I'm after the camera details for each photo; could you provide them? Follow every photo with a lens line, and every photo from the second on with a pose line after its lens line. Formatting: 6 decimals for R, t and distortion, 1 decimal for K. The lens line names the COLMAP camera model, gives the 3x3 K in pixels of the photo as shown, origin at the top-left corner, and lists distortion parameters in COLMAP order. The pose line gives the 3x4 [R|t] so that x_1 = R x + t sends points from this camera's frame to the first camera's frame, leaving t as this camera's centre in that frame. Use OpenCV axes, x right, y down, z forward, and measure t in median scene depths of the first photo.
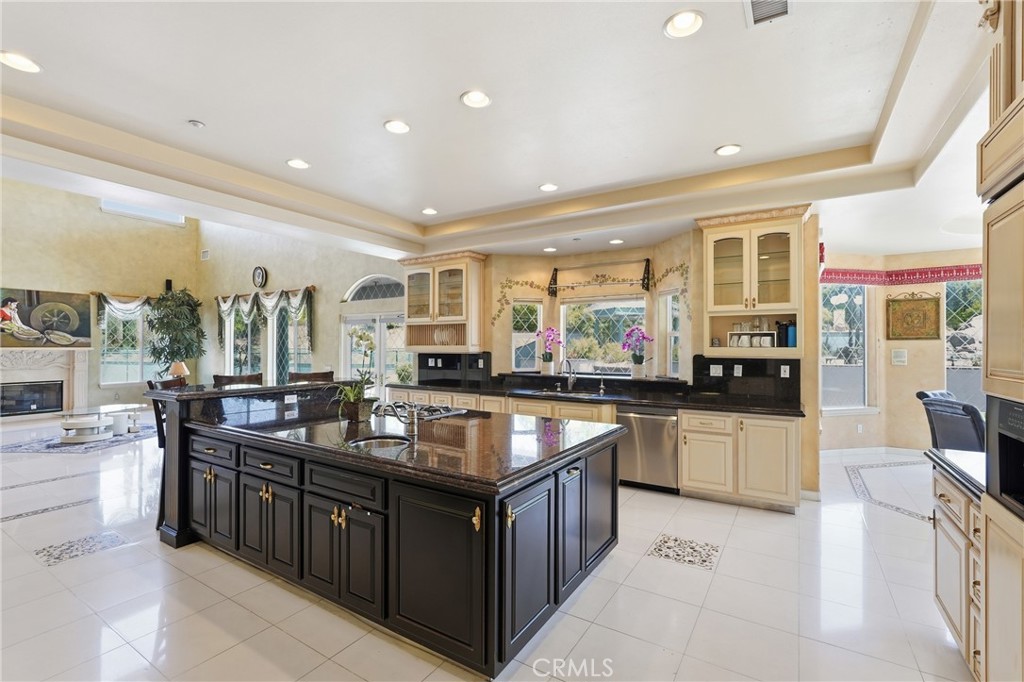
lens RADIAL K [[455.6, 0, 511.4], [0, 455.6, 345.3], [0, 0, 1]] dist [-0.000565, 0.000291]
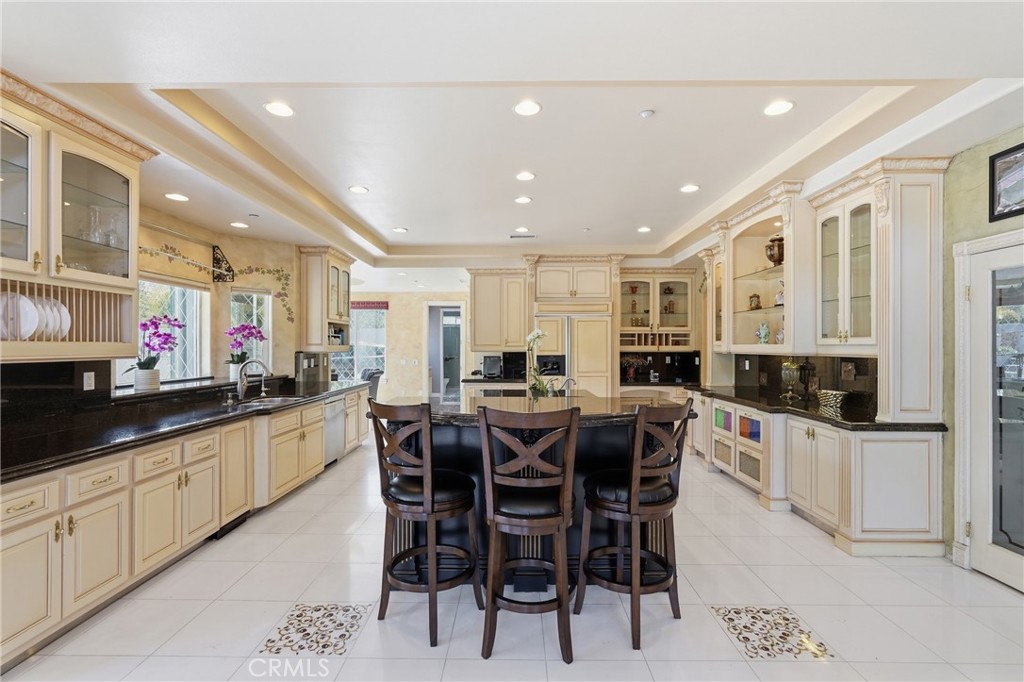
lens RADIAL K [[455.6, 0, 508.0], [0, 455.6, 344.9], [0, 0, 1]] dist [-0.000565, 0.000291]
pose [[-0.515972, -0.000831, 0.856605, -0.484463], [-0.006462, 0.999975, -0.002923, 0.001776], [-0.856581, -0.007044, -0.515965, 0.618968]]
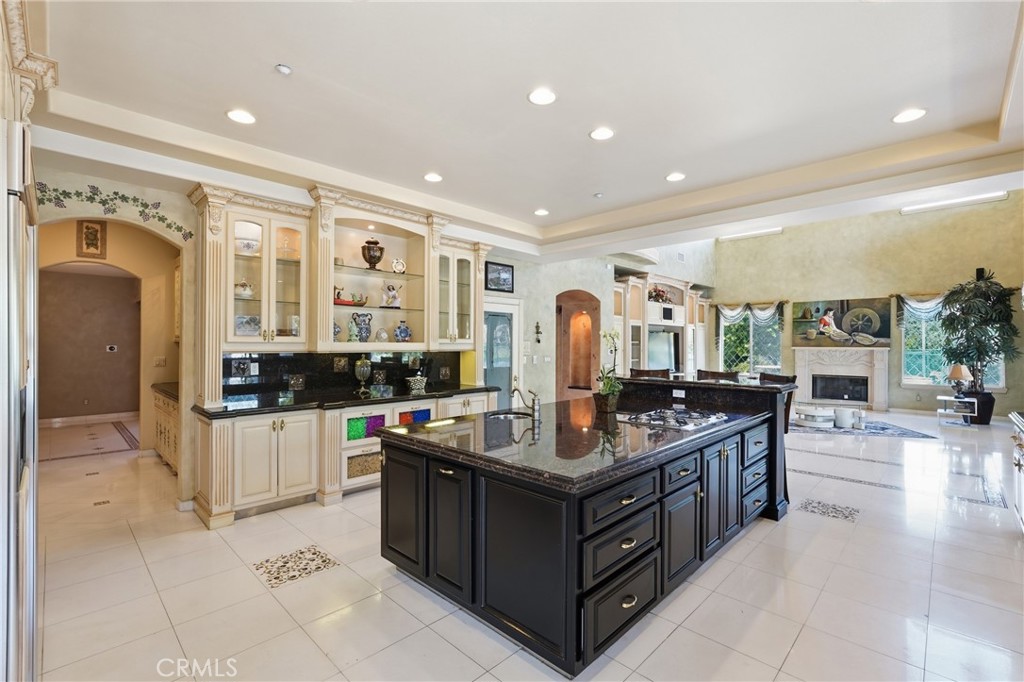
lens RADIAL K [[455.6, 0, 514.6], [0, 455.6, 342.4], [0, 0, 1]] dist [-0.000565, 0.000291]
pose [[-0.194226, -0.008296, -0.980922, 0.289979], [-0.000464, 0.999965, -0.008365, 0.002415], [0.980957, -0.001170, -0.194223, 0.362197]]
